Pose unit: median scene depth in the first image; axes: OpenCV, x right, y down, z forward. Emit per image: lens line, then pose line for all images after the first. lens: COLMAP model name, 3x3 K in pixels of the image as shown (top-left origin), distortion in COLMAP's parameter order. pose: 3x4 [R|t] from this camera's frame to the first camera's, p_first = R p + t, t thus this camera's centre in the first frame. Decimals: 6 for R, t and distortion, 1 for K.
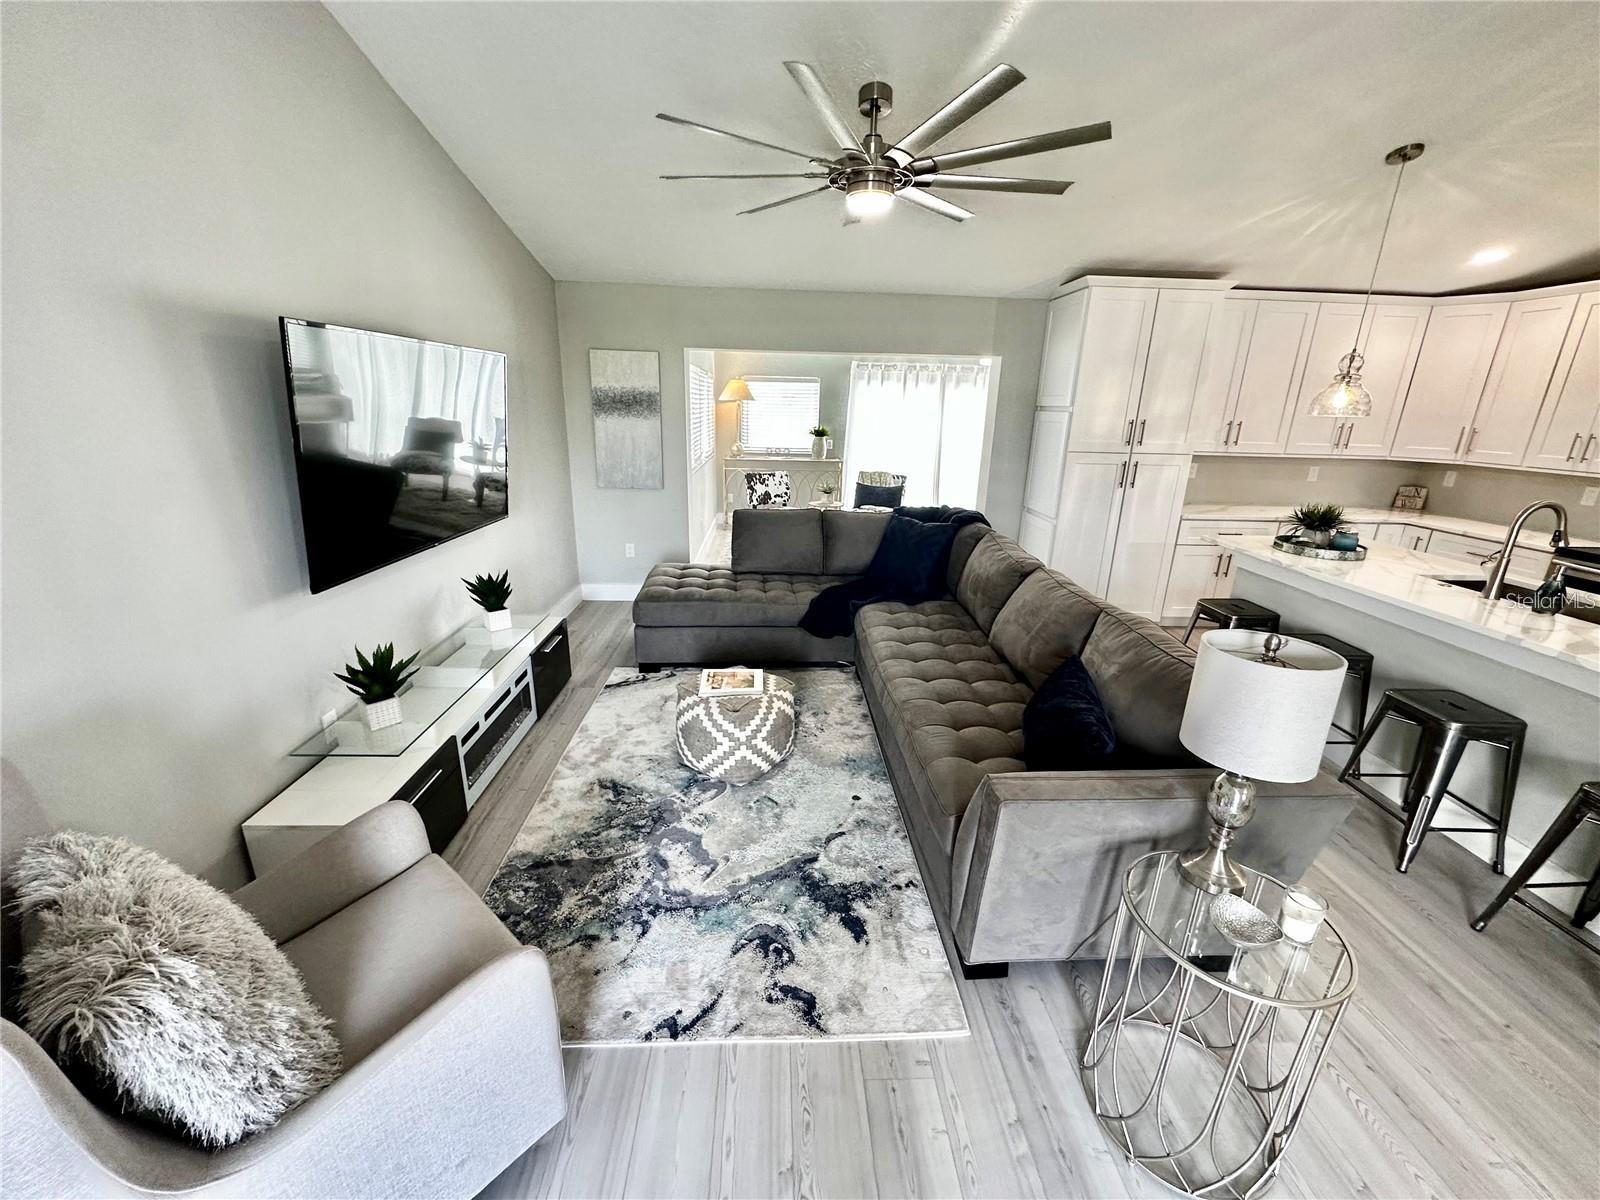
lens RADIAL K [[637.0, 0, 800.4], [0, 637.0, 600.7], [0, 0, 1]] dist [-0.002040, 0.000049]
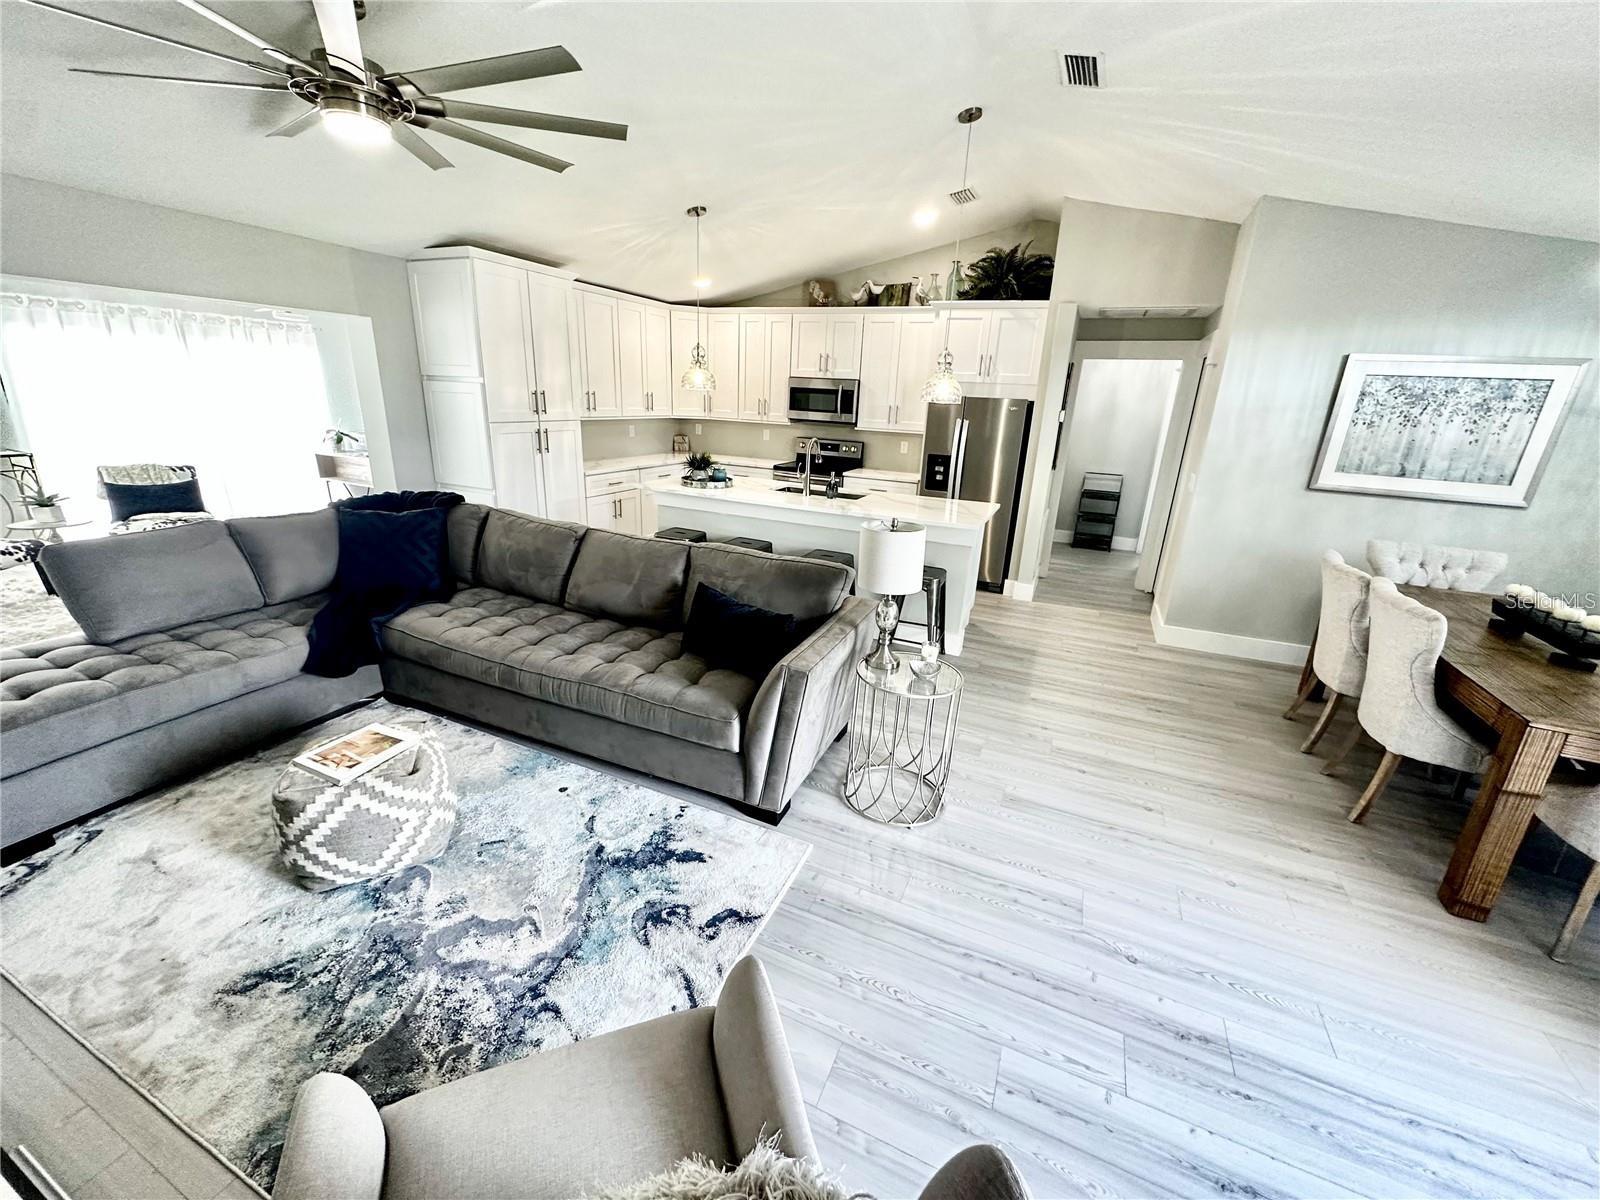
lens RADIAL K [[637.0, 0, 800.4], [0, 637.0, 600.7], [0, 0, 1]] dist [-0.002040, 0.000049]
pose [[0.445469, -0.281597, 0.849859, -0.456863], [0.236227, 0.952578, 0.191810, -0.061592], [-0.863571, 0.115314, 0.490865, 0.159631]]
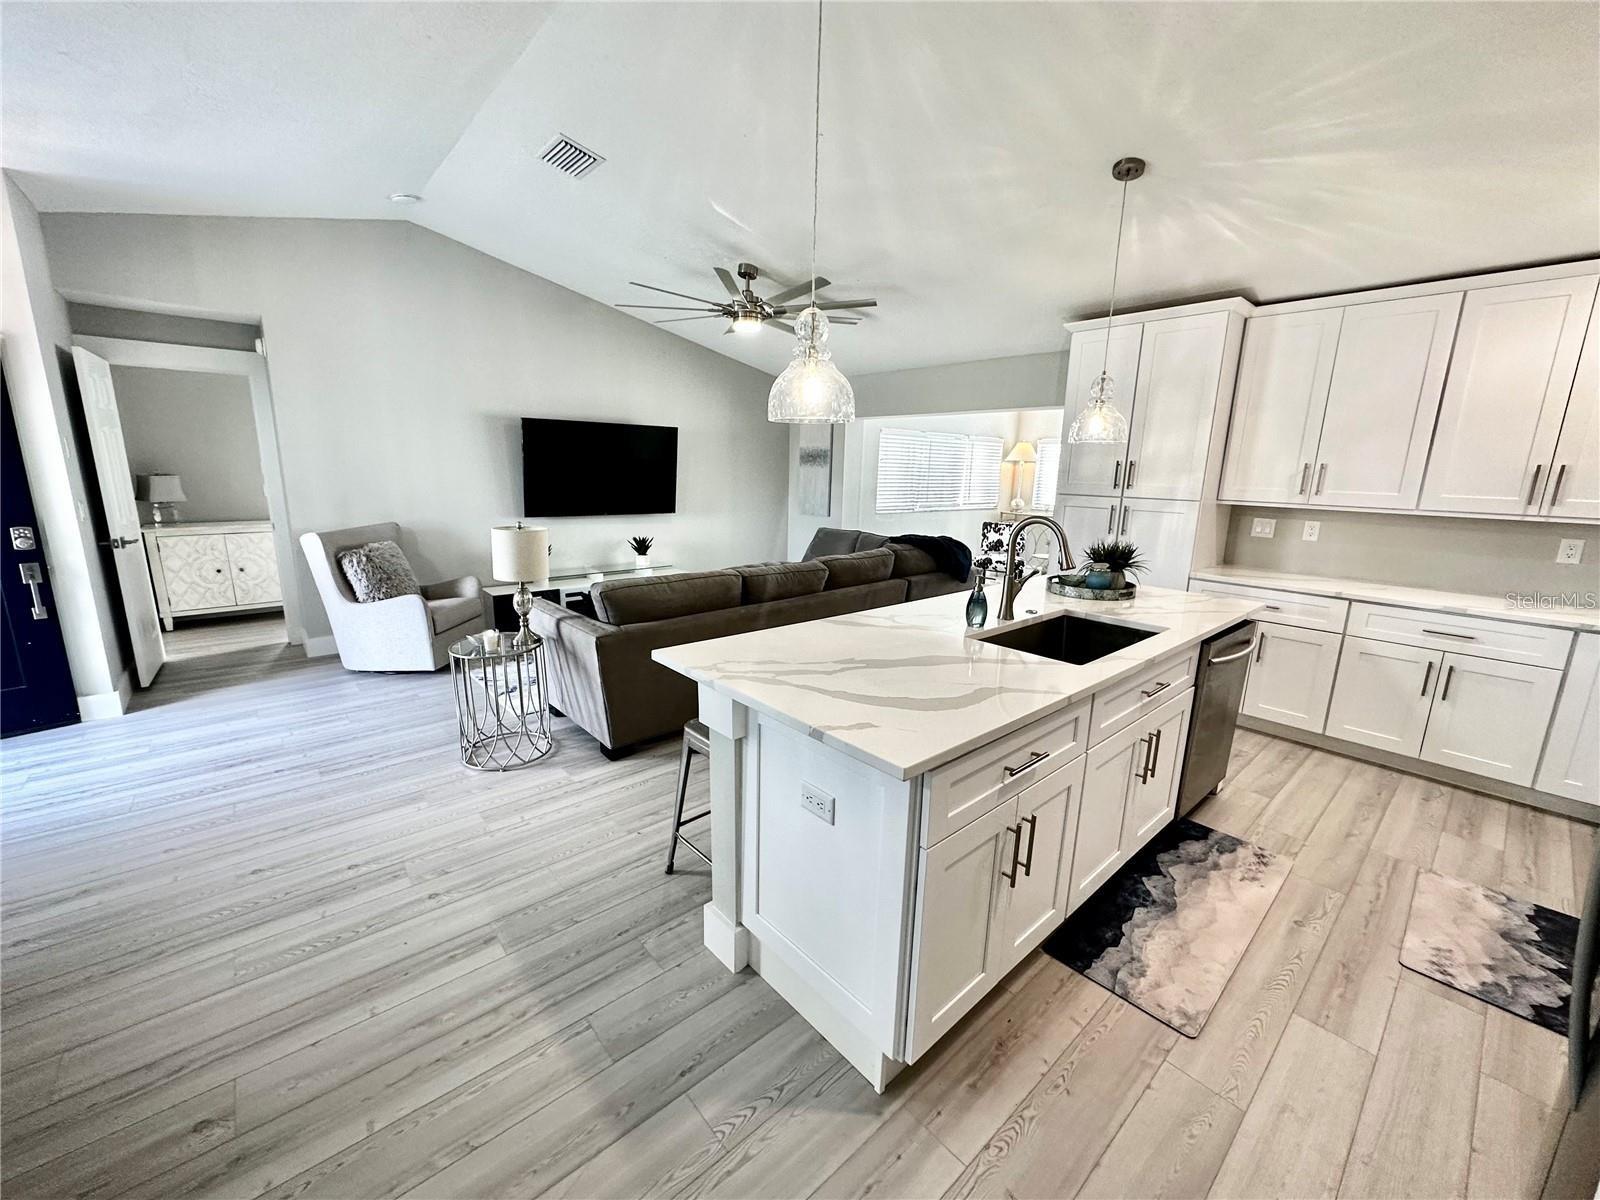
lens RADIAL K [[637.0, 0, 800.4], [0, 637.0, 600.7], [0, 0, 1]] dist [-0.002040, 0.000049]
pose [[0.624843, 0.153008, -0.765611, 1.441203], [-0.241527, 0.970389, -0.003186, 0.041932], [0.742453, 0.186907, 0.643296, 0.142551]]
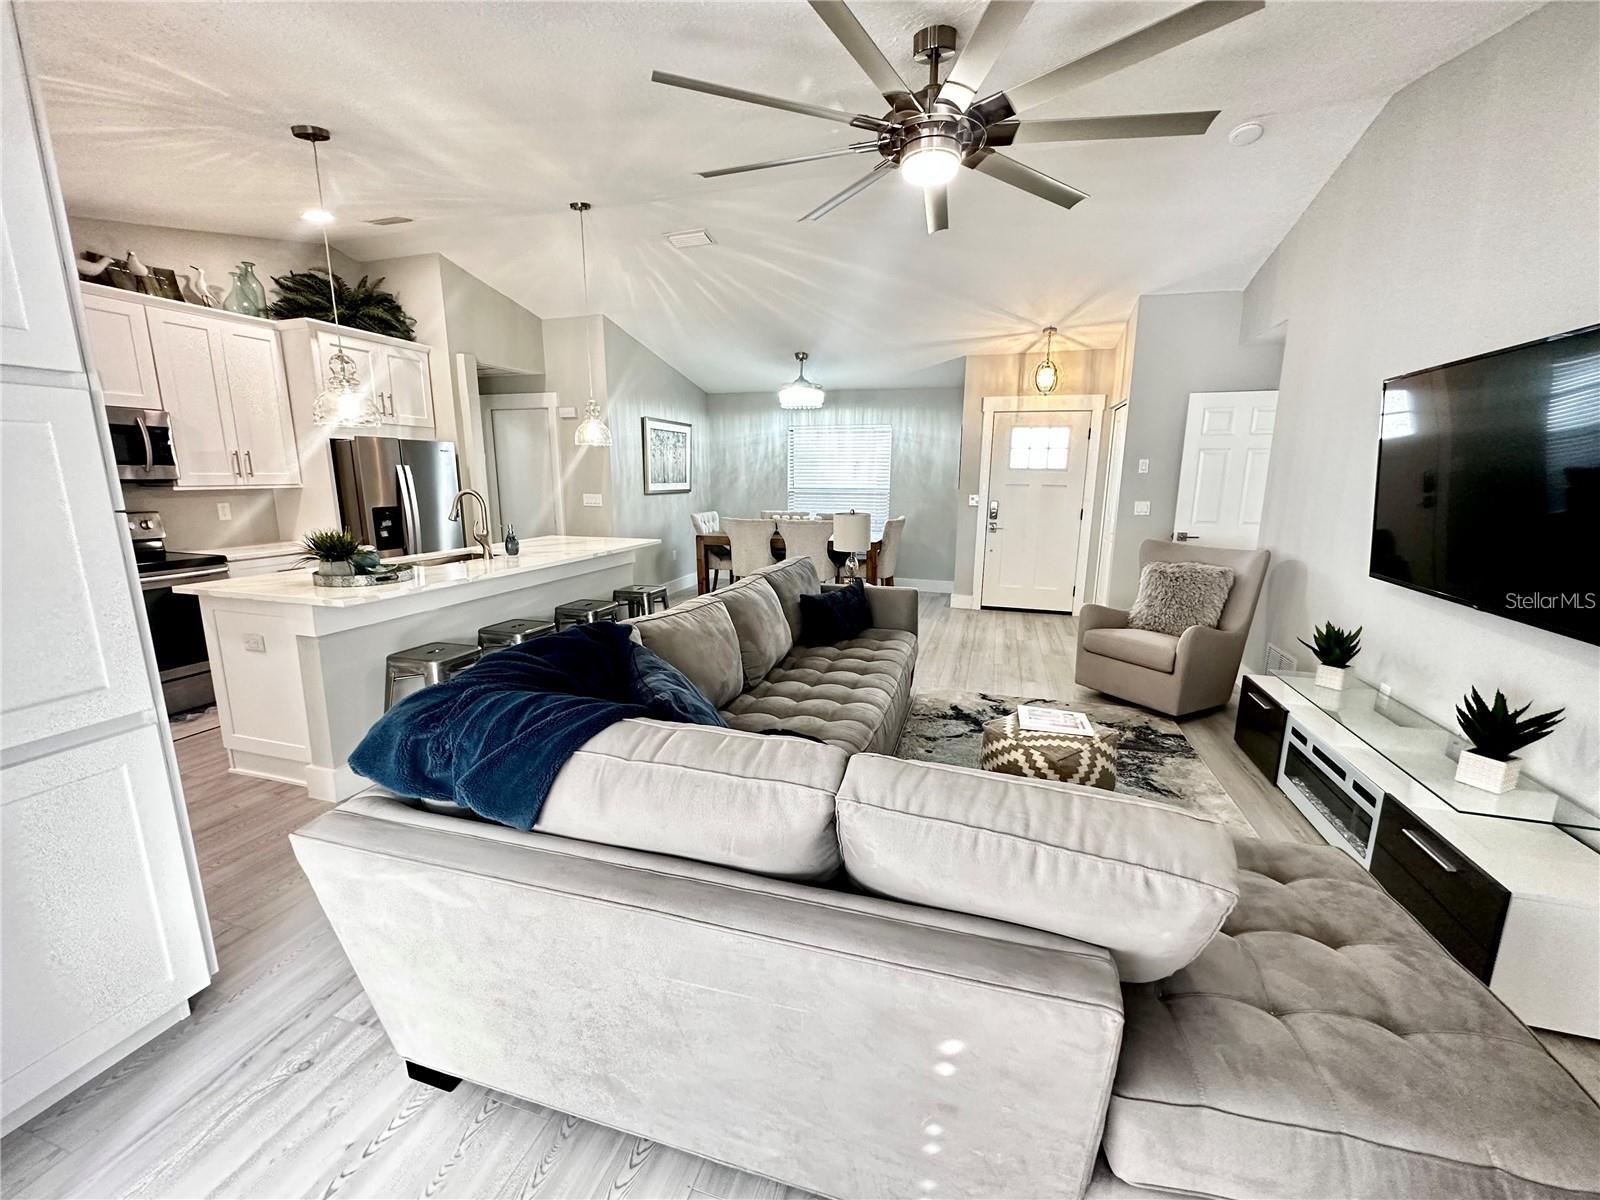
lens RADIAL K [[637.0, 0, 800.4], [0, 637.0, 600.7], [0, 0, 1]] dist [-0.002040, 0.000049]
pose [[-0.942594, -0.093892, 0.320470, -0.039243], [0.073363, 0.877993, 0.473018, -0.489523], [-0.325783, 0.469374, -0.820703, 1.779832]]
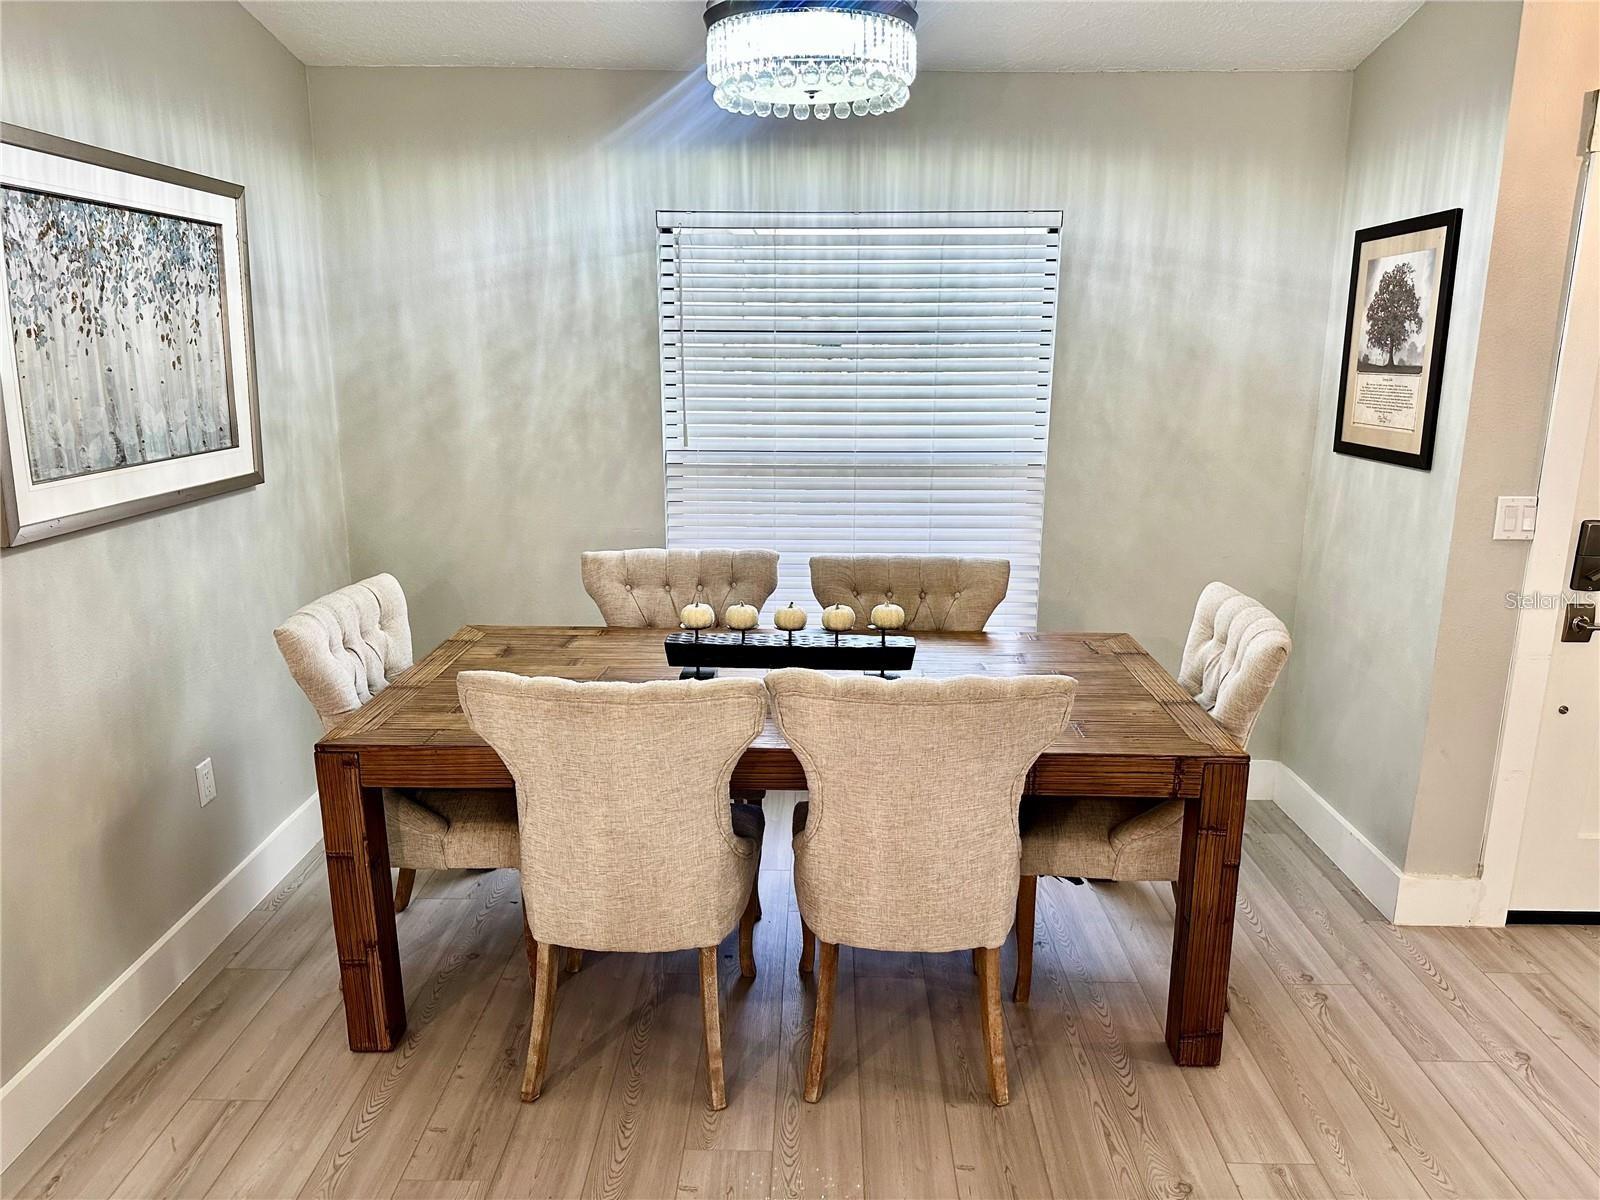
lens RADIAL K [[1135.2, 0, 800.0], [0, 1135.2, 600.0], [0, 0, 1]] dist [0.015755, -0.004328]
pose [[-0.997730, -0.041471, 0.053063, 0.708502], [-0.008578, 0.859751, 0.510641, -0.133038], [-0.066798, 0.509026, -0.858155, 0.495493]]
